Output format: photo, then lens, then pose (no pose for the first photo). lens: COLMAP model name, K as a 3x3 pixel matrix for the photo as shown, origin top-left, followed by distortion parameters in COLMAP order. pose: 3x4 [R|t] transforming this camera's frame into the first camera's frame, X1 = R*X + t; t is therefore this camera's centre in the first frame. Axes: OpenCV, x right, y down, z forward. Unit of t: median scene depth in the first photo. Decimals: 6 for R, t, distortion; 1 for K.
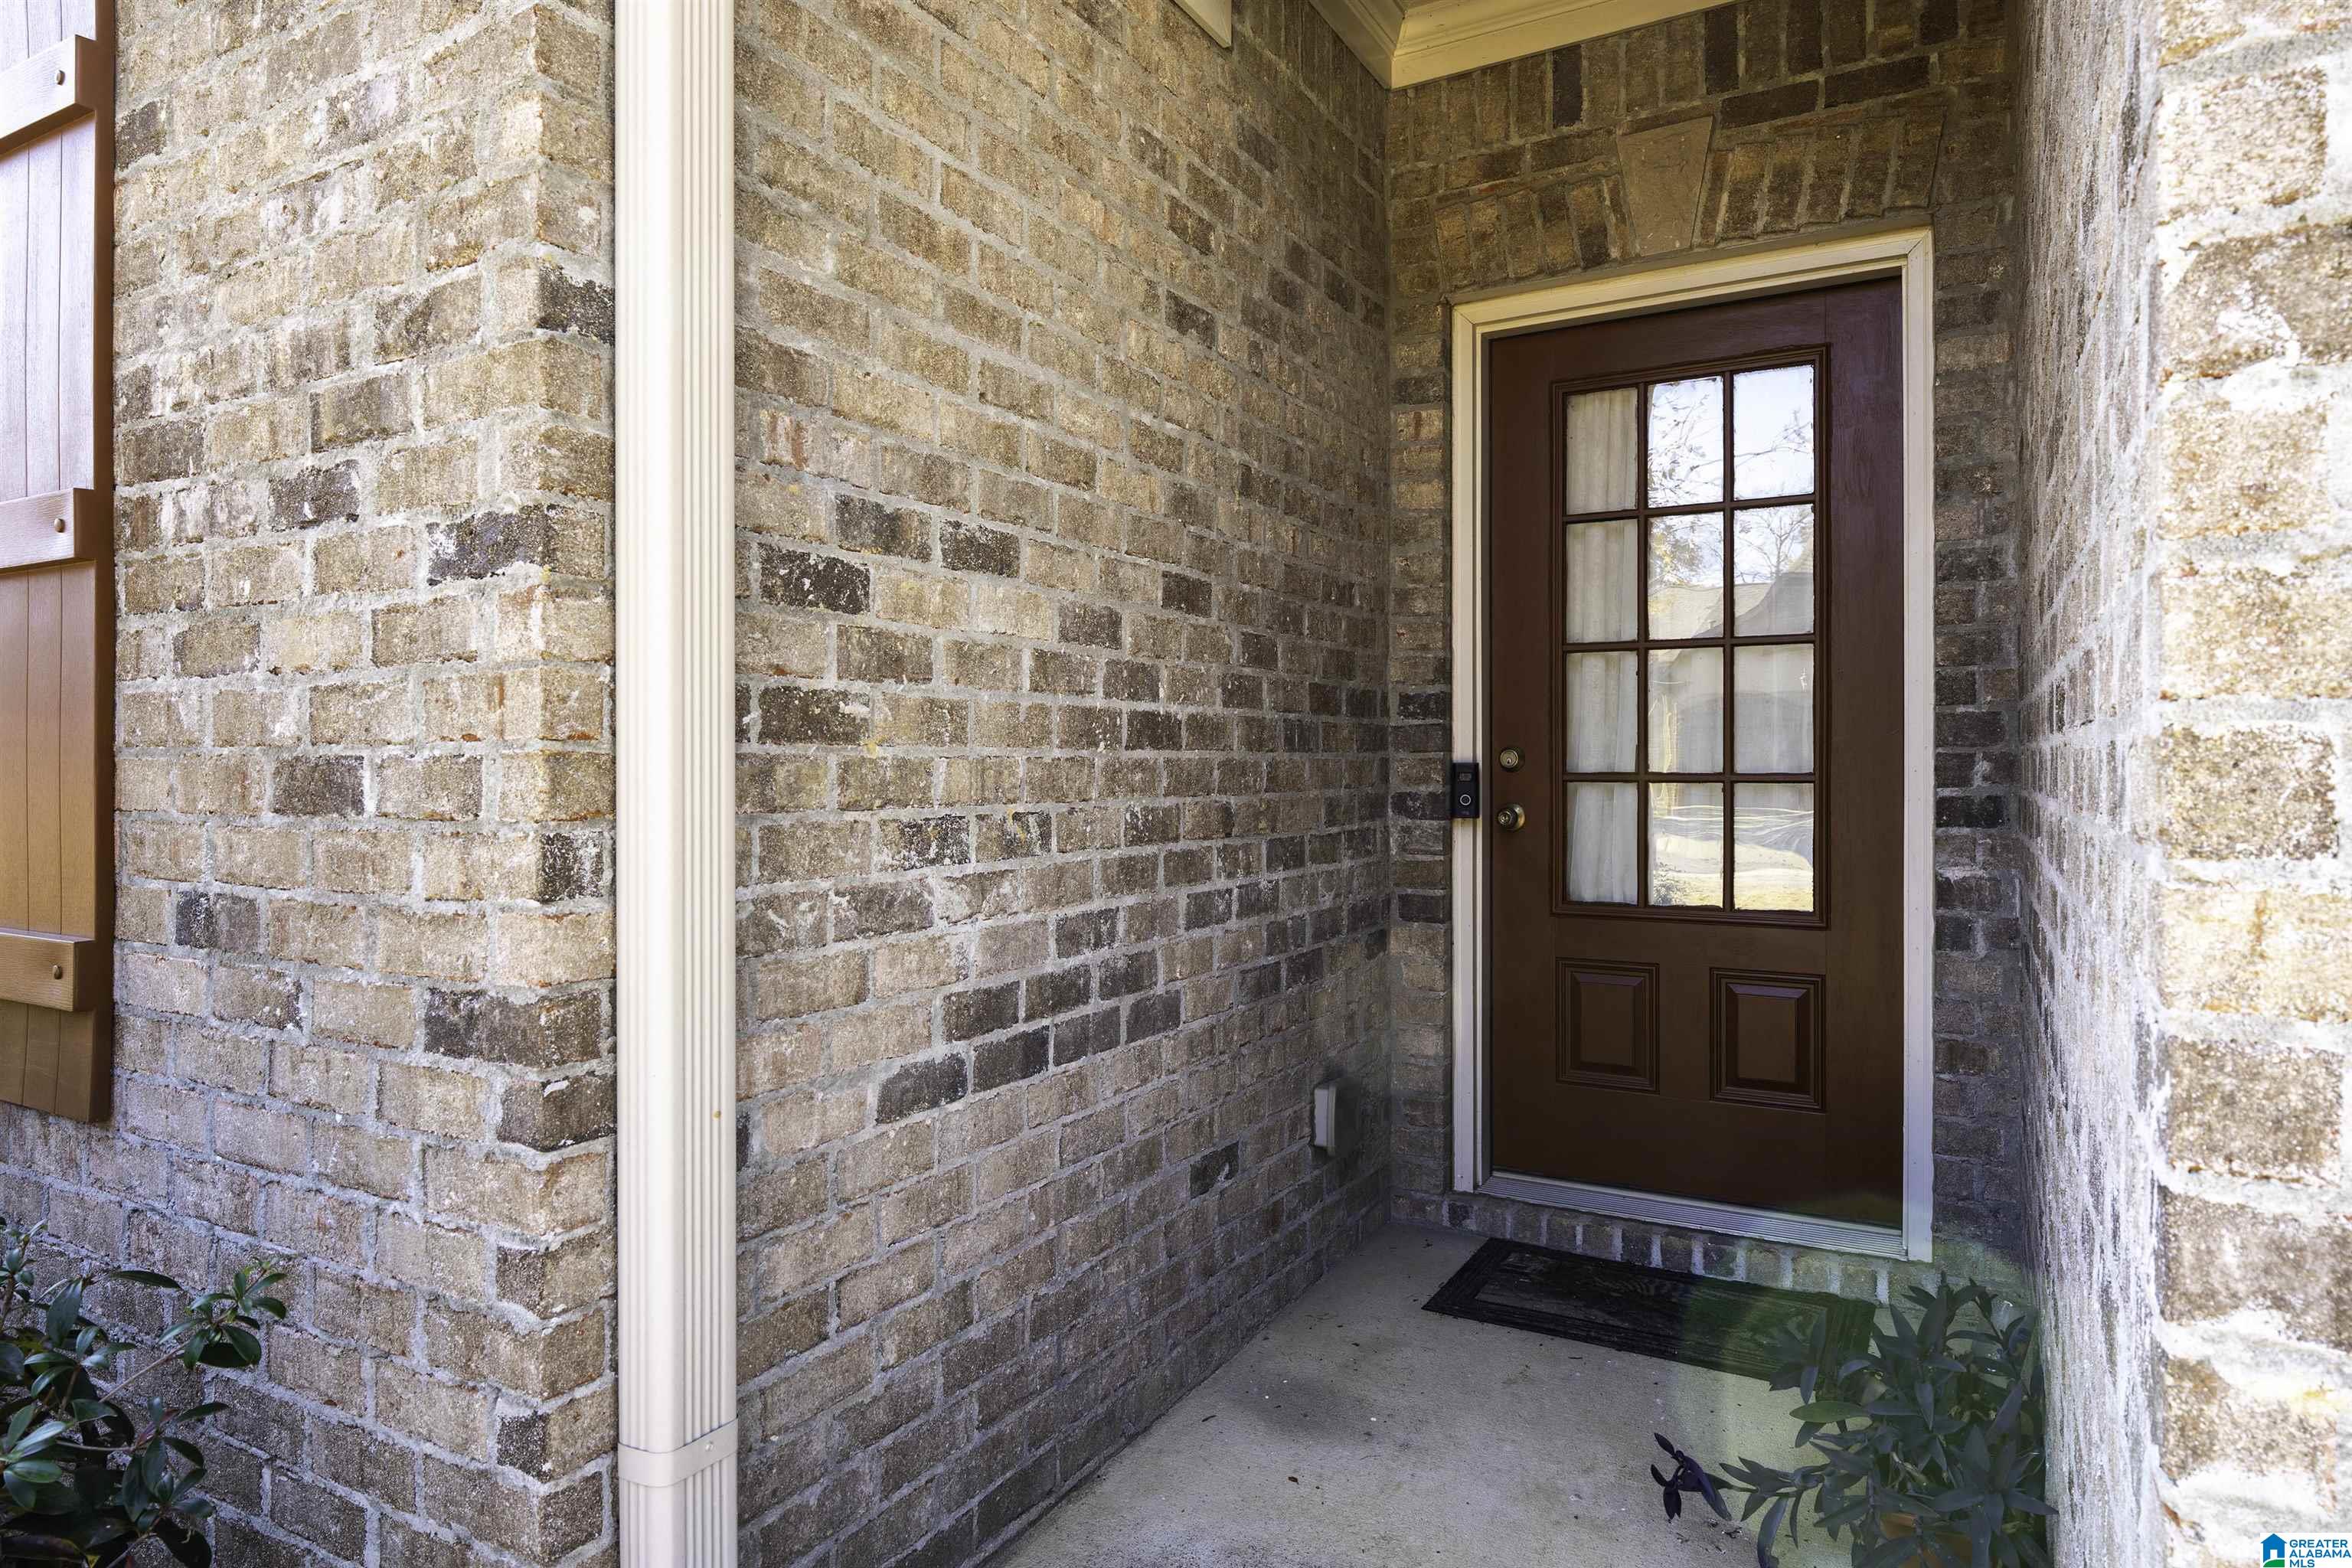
lens RADIAL K [[1422.2, 0, 1175.5], [0, 1422.2, 778.0], [0, 0, 1]] dist [-0.004860, -0.000761]
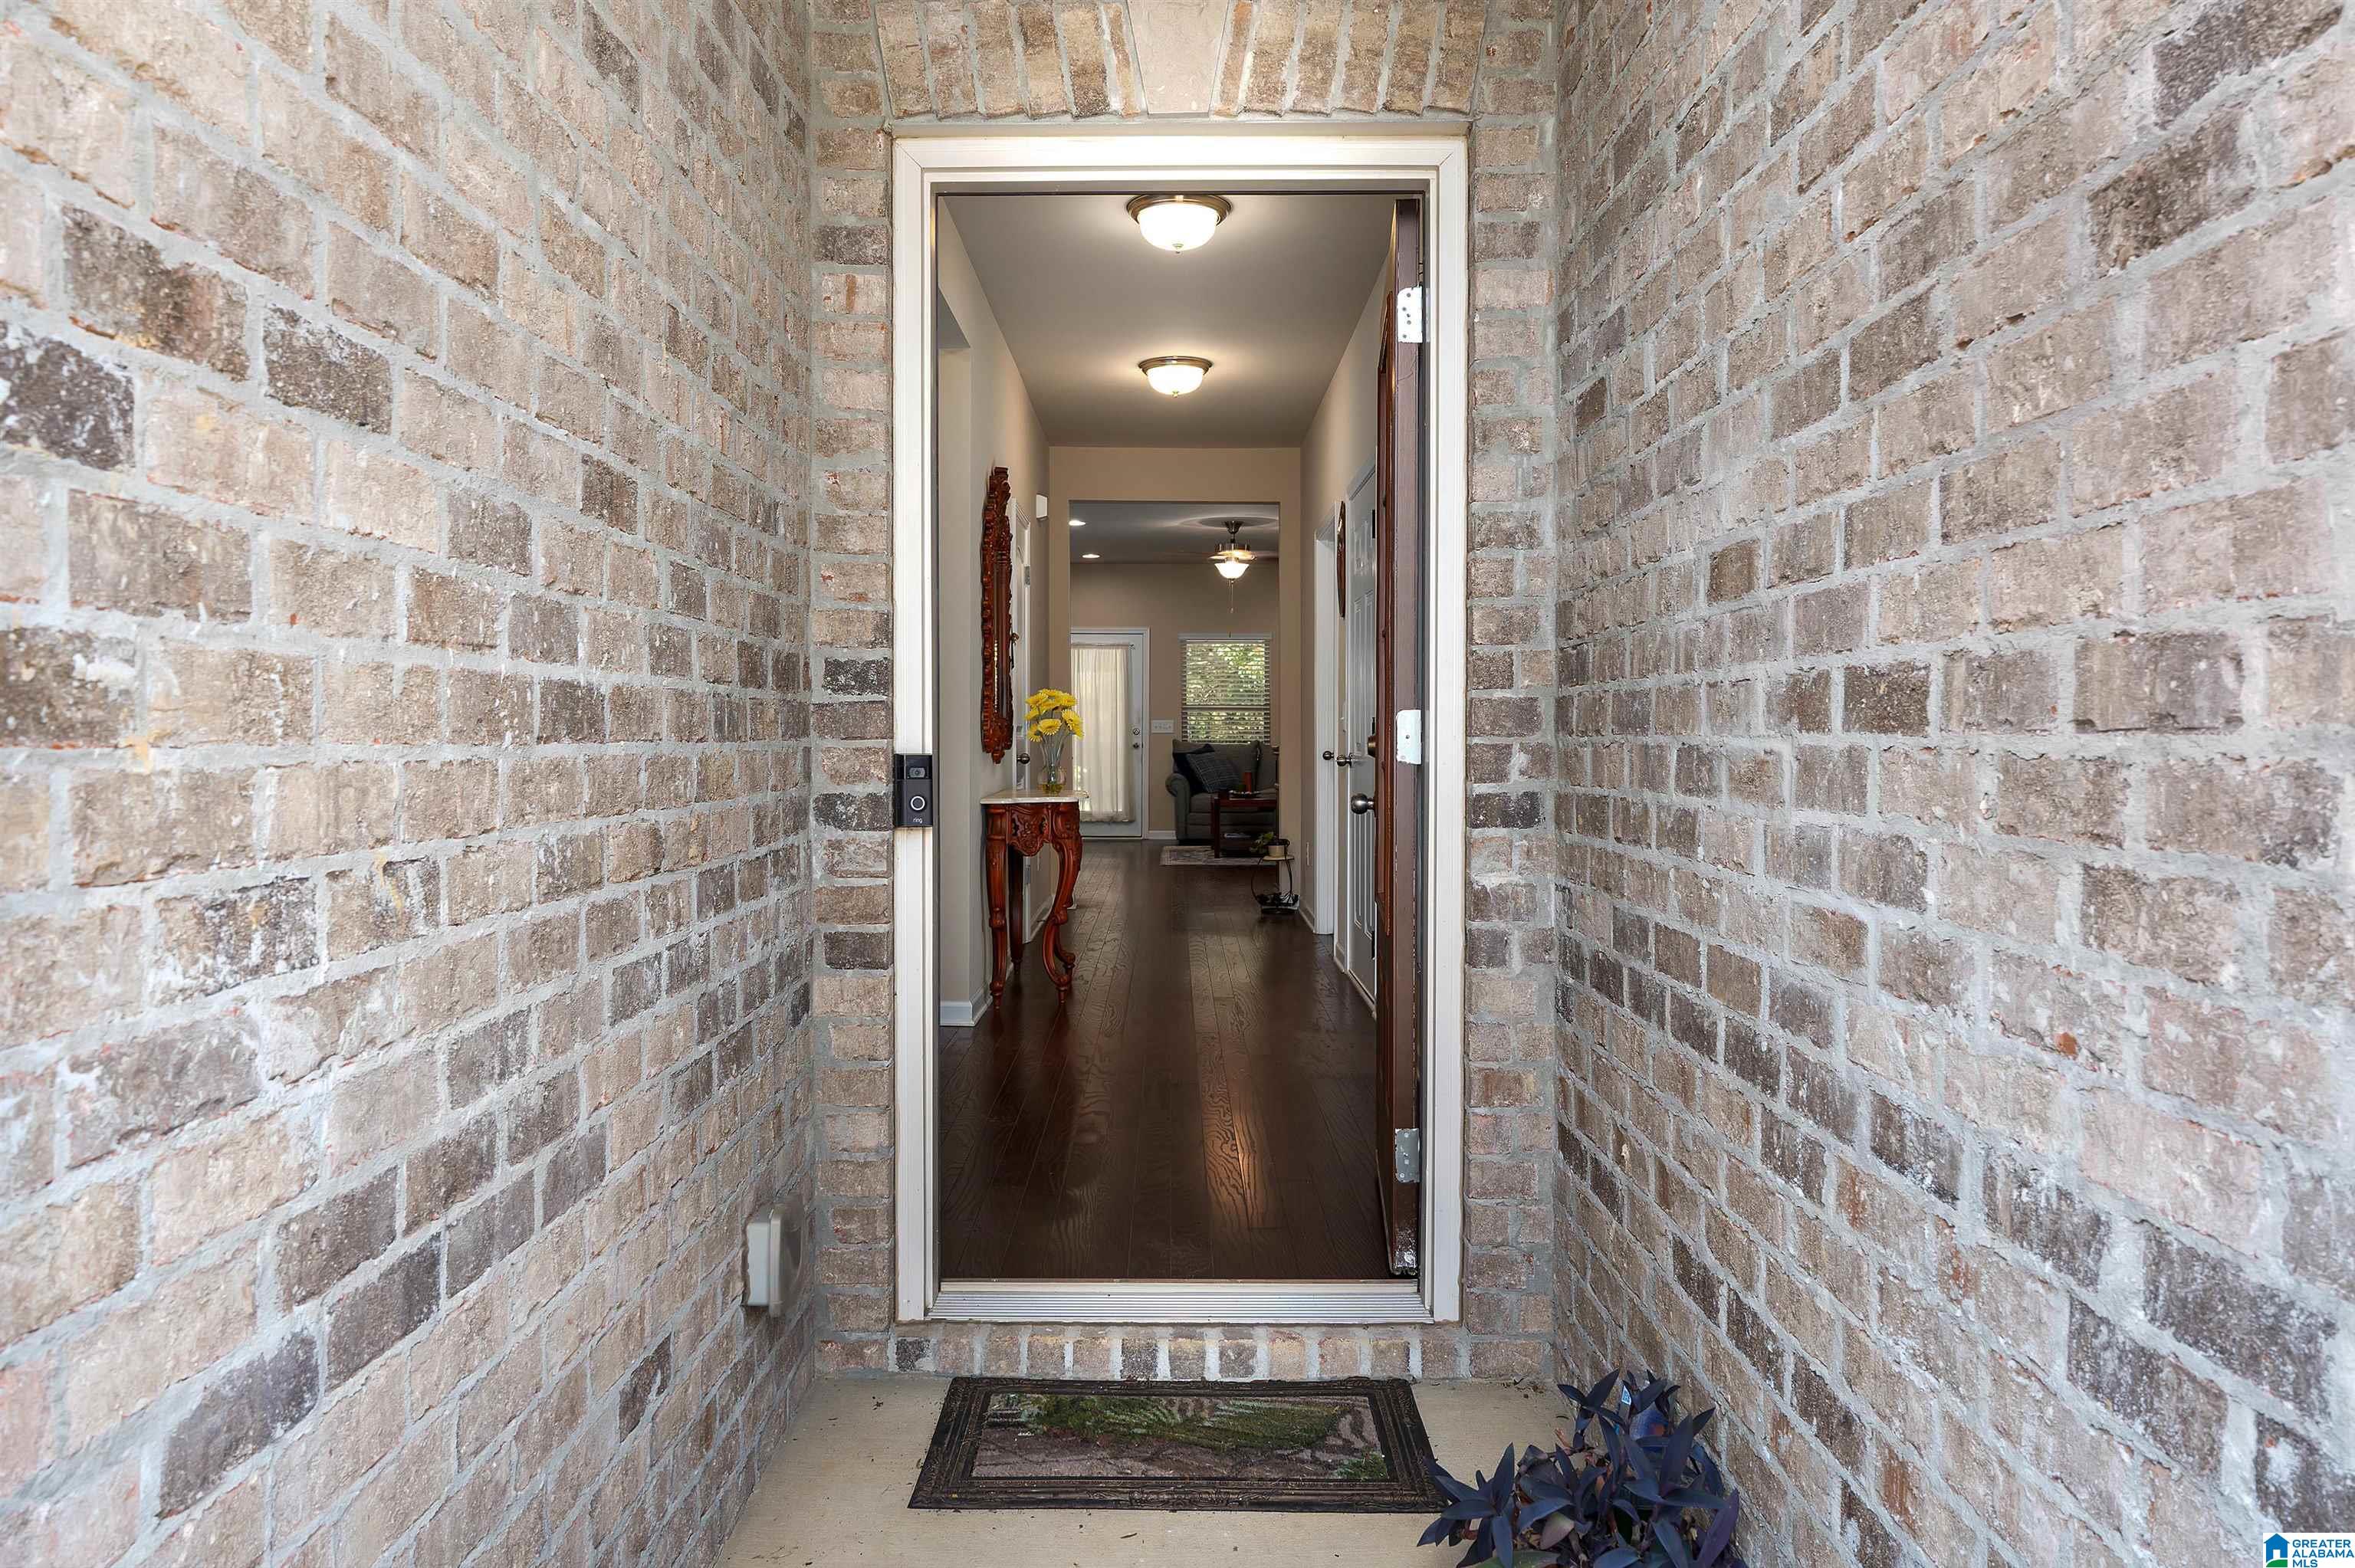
lens RADIAL K [[1613.9, 0, 1177.0], [0, 1613.9, 777.1], [0, 0, 1]] dist [-0.004222, 0.004464]
pose [[0.869287, -0.010470, 0.494196, -0.116293], [0.003365, 0.999878, 0.015266, -0.012913], [-0.494296, -0.011607, 0.869216, 0.229212]]
